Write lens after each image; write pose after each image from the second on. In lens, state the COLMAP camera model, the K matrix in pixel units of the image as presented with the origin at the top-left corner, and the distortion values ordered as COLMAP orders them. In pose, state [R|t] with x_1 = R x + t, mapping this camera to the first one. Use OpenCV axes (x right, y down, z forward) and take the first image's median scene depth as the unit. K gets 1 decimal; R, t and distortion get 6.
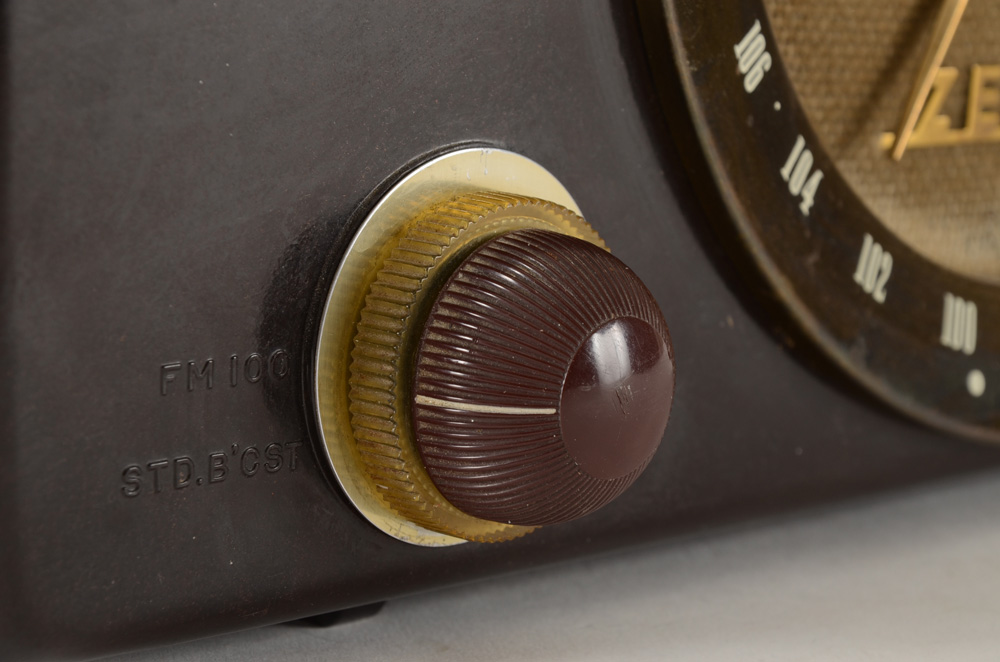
lens RADIAL K [[3553.9, 0, 501.0], [0, 3553.9, 332.5], [0, 0, 1]] dist [0.341536, 0.000000]
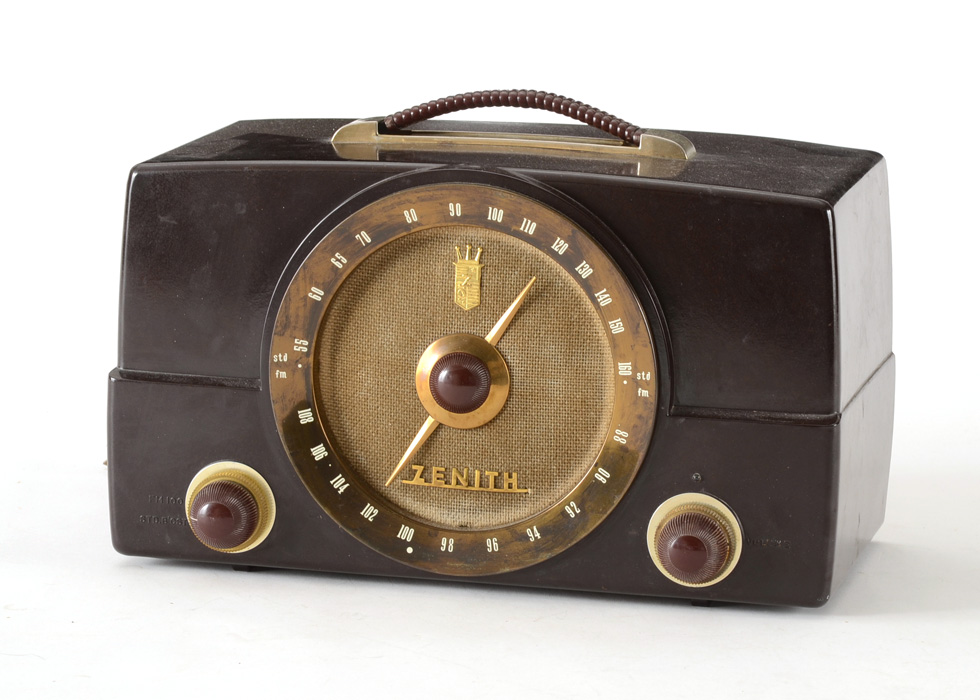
lens RADIAL K [[4097.6, 0, 486.0], [0, 4097.6, 311.8], [0, 0, 1]] dist [0.657997, 0.000000]
pose [[0.511624, 0.115334, -0.851433, 4.028373], [-0.157589, 0.986736, 0.038968, -0.435976], [0.844634, 0.114240, 0.523013, -1.269920]]
